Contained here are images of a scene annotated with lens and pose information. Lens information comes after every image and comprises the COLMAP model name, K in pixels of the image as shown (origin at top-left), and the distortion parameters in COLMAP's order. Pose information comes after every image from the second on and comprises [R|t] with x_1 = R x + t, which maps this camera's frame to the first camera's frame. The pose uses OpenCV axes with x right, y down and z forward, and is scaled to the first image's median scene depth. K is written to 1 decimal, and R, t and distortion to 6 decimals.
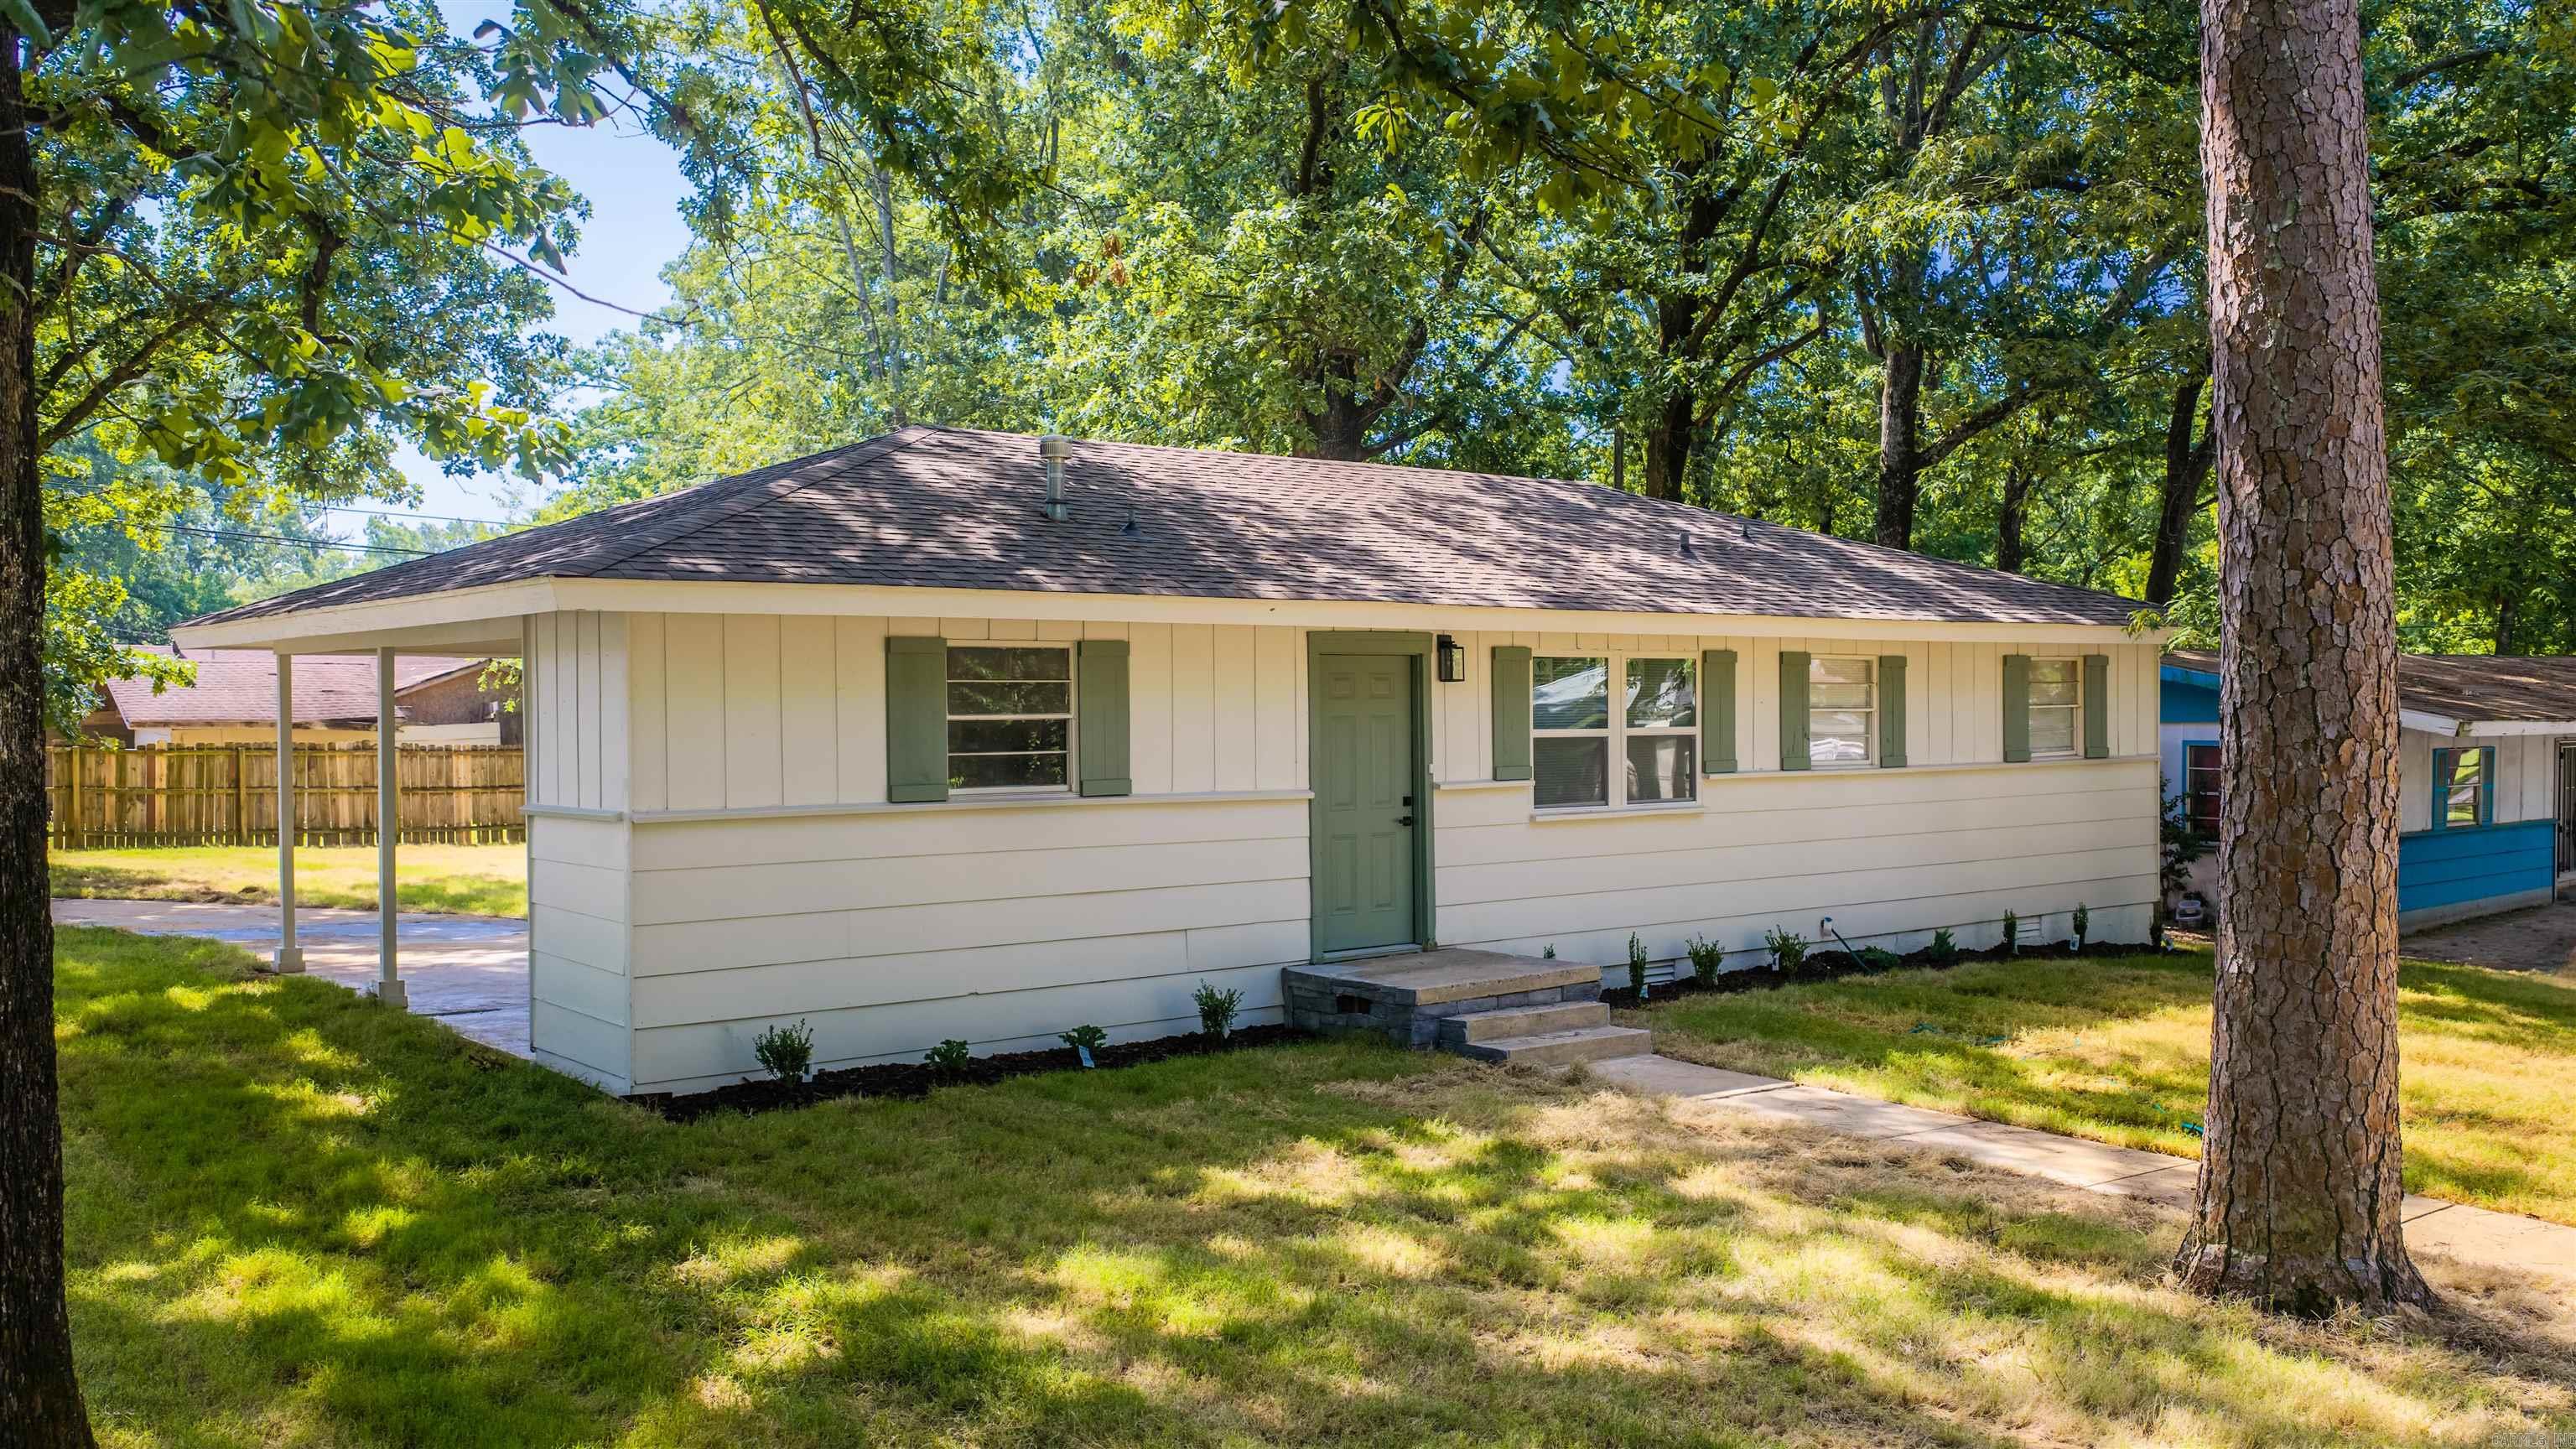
lens RADIAL K [[2133.9, 0, 1290.5], [0, 2133.9, 715.2], [0, 0, 1]] dist [-0.002339, -0.021786]
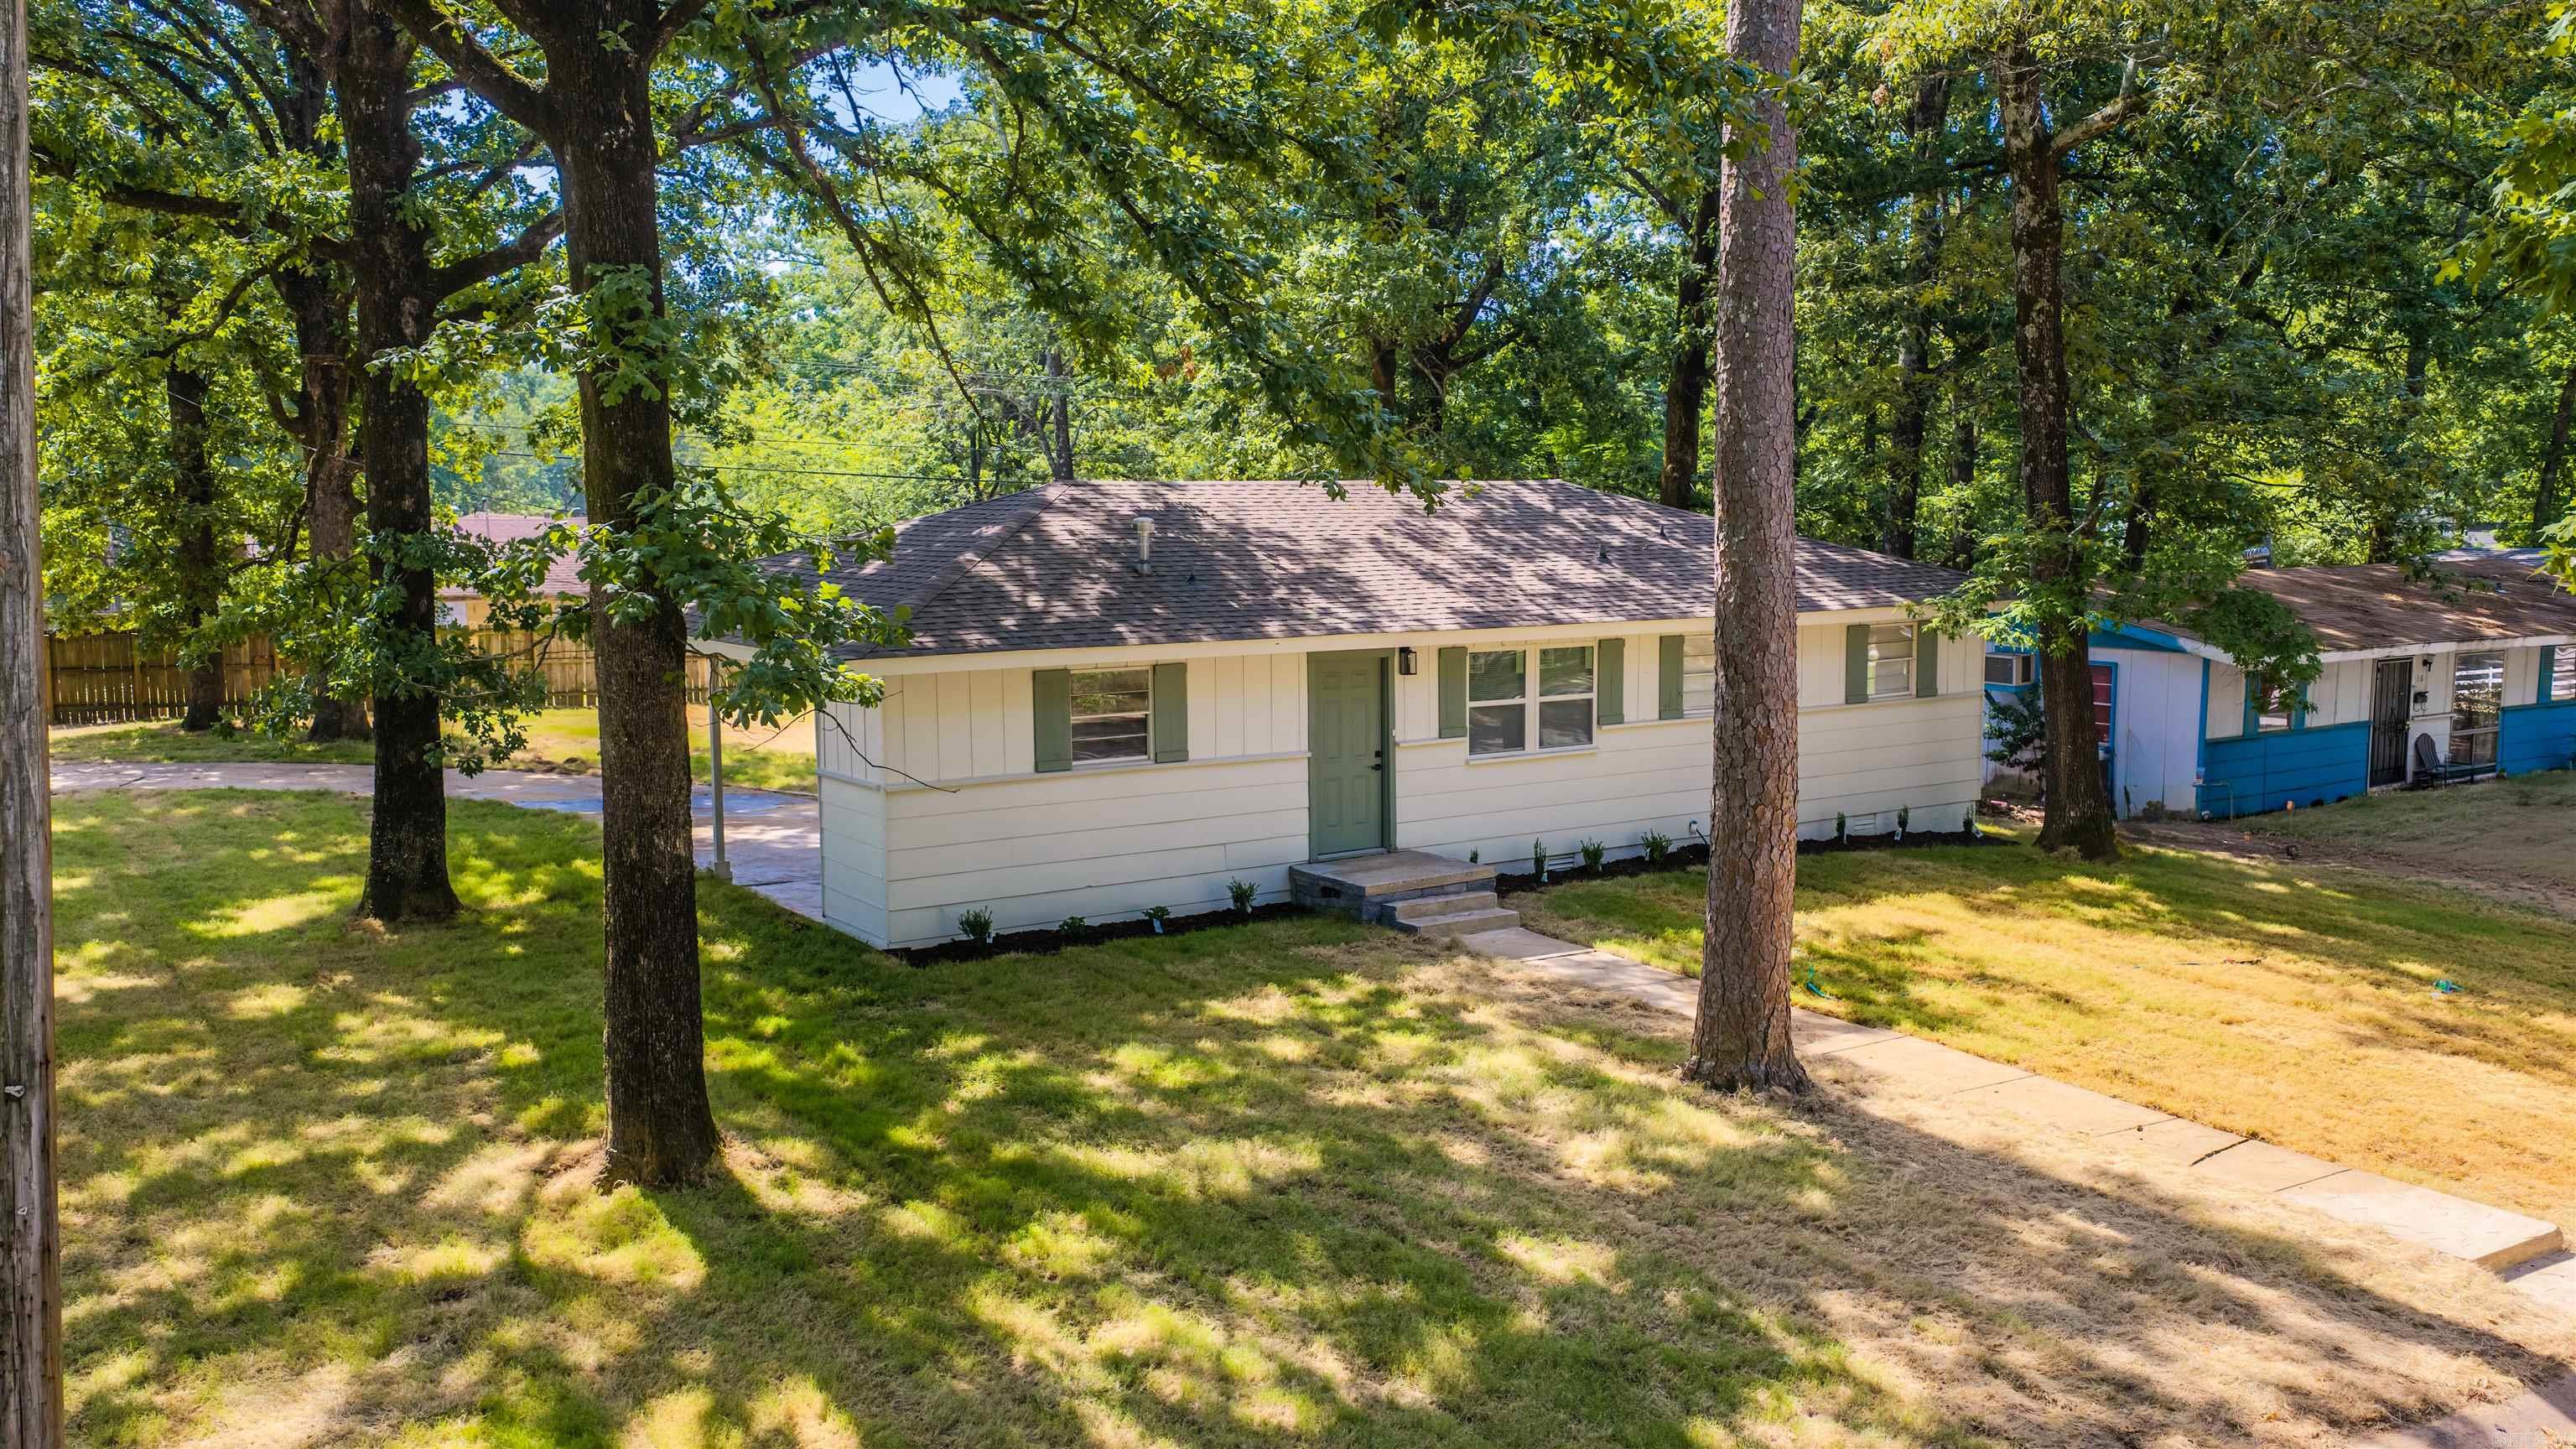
lens RADIAL K [[2133.9, 0, 1288.9], [0, 2133.9, 727.7], [0, 0, 1]] dist [-0.002339, -0.021786]
pose [[0.996895, 0.008752, -0.078261, 0.130907], [-0.000591, 0.994608, 0.103701, -0.160063], [0.078746, -0.103332, 0.991525, -0.594080]]
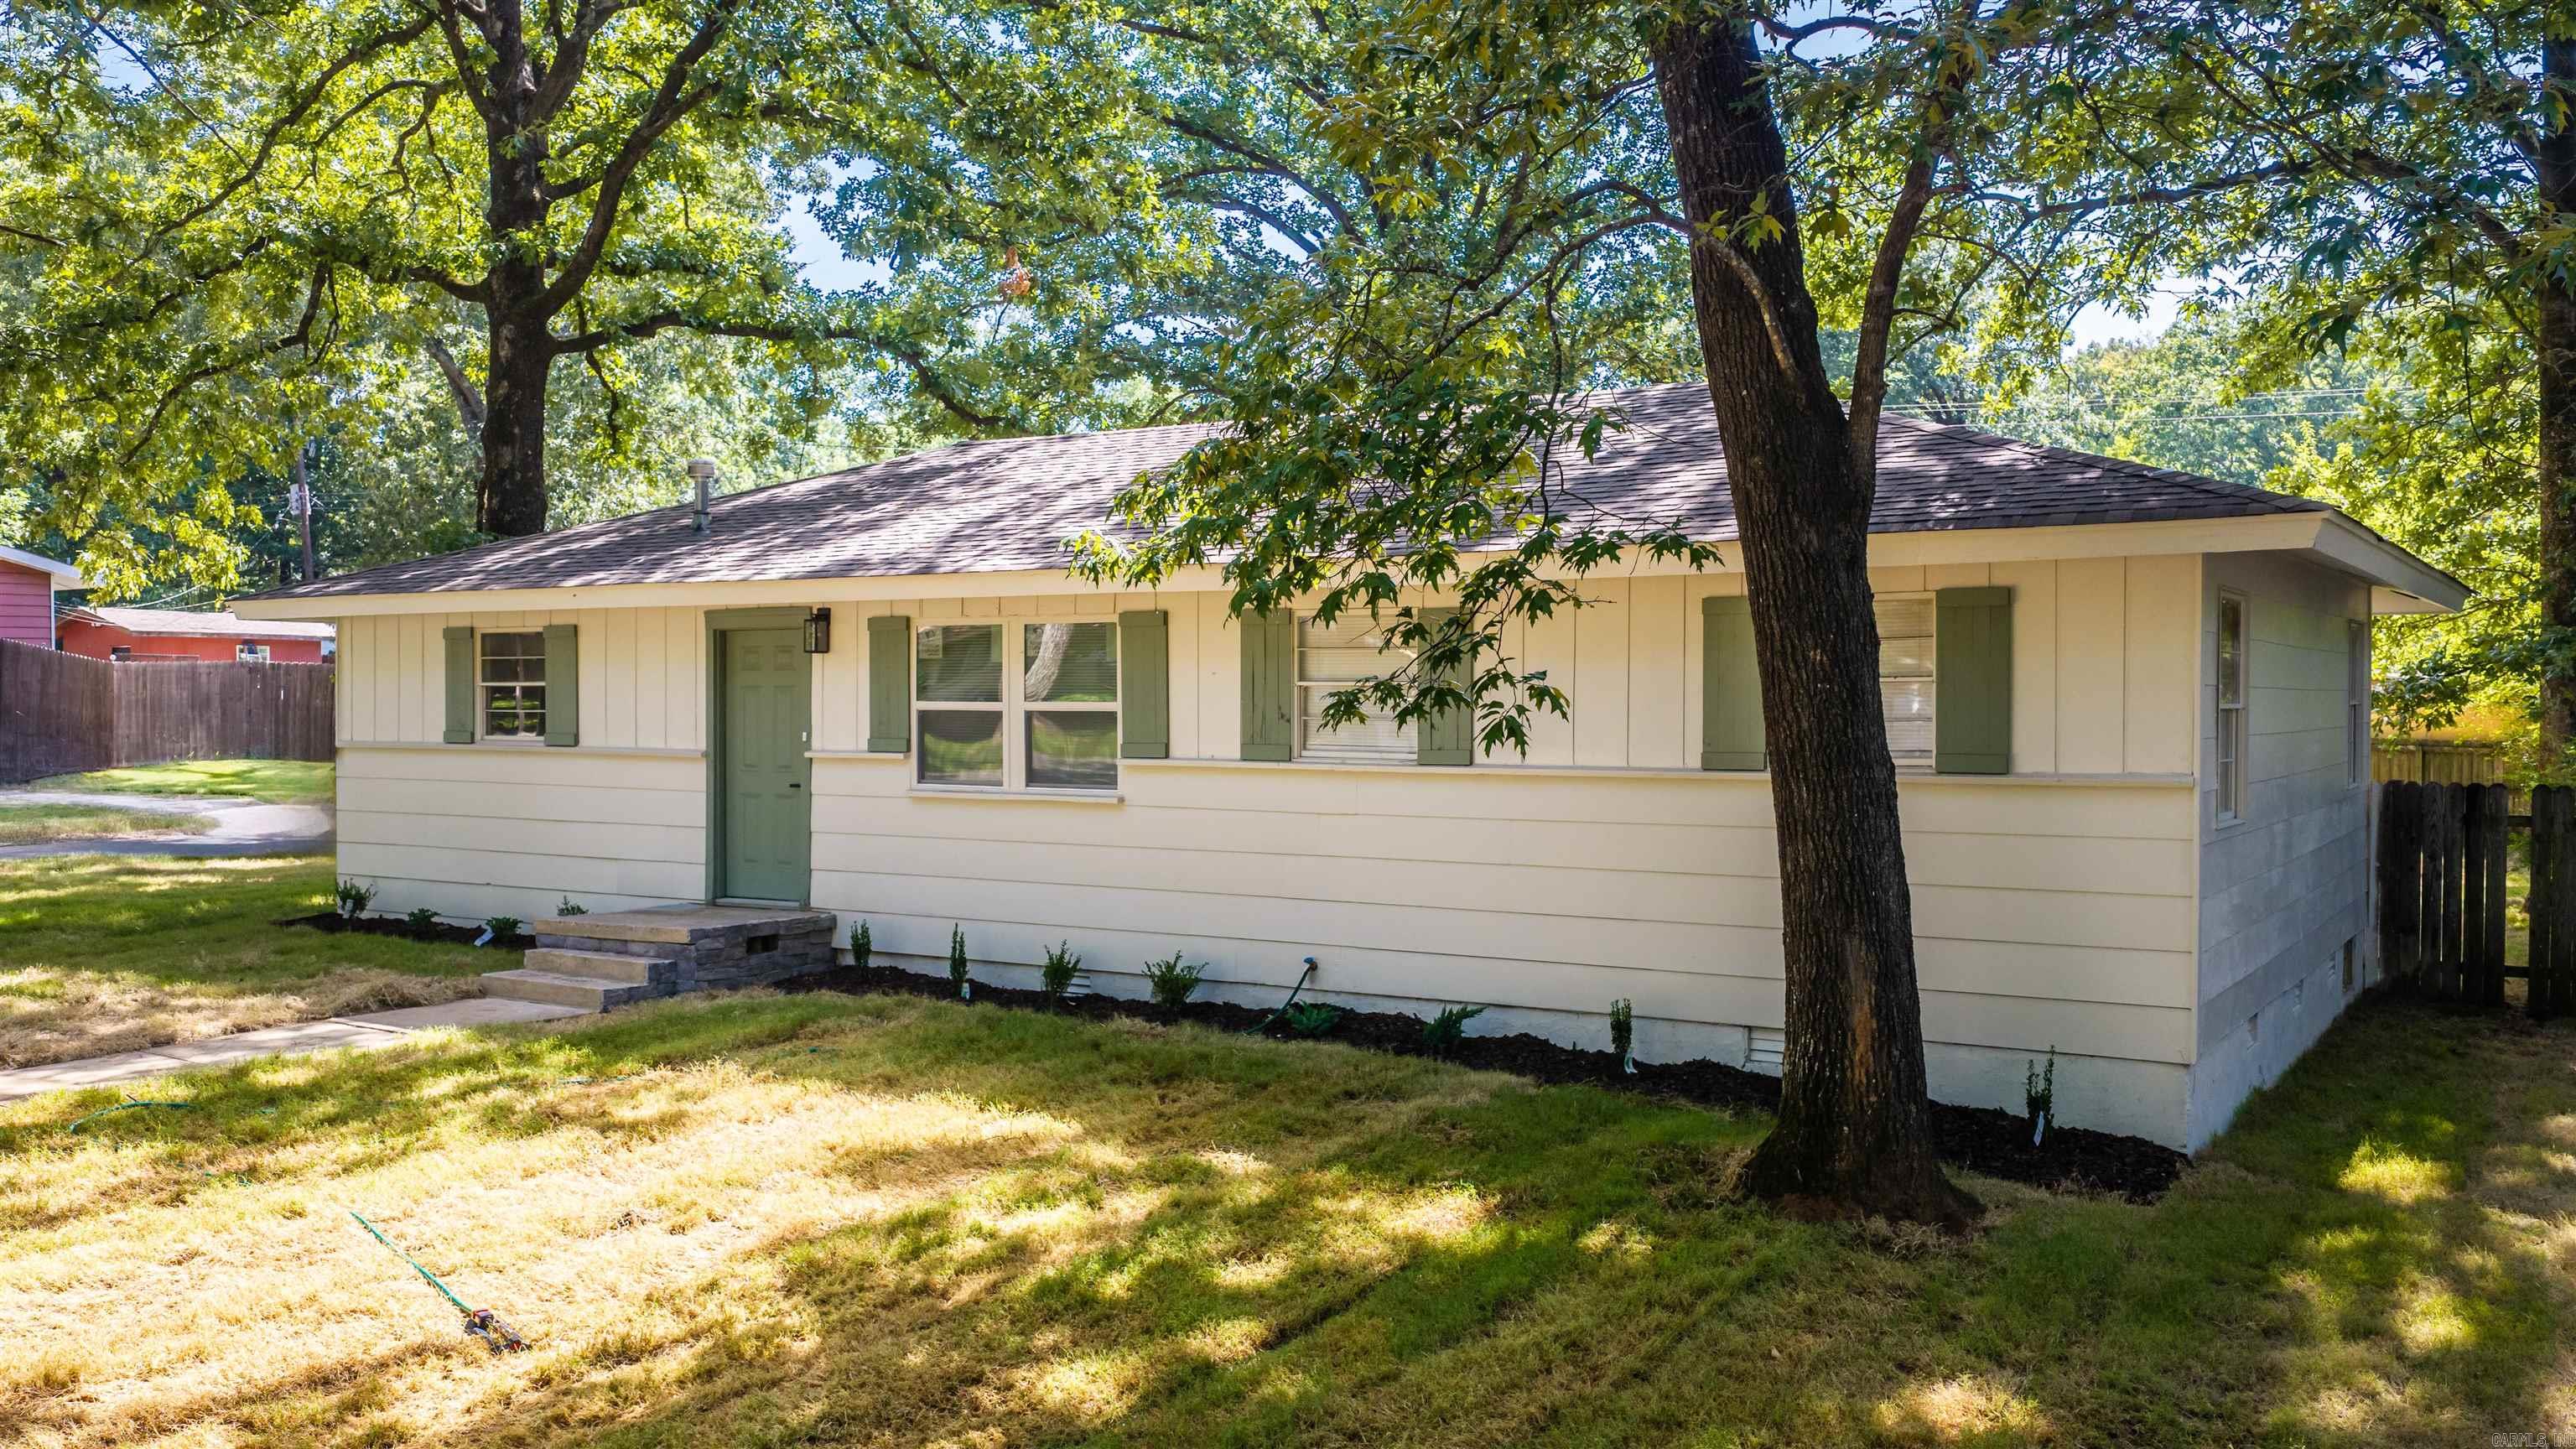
lens RADIAL K [[2133.9, 0, 1286.8], [0, 2133.9, 723.7], [0, 0, 1]] dist [-0.002339, -0.021786]
pose [[0.330459, 0.028922, -0.943377, 1.339688], [0.001693, 0.999511, 0.031236, -0.015871], [0.943819, -0.011919, 0.330248, 1.043255]]
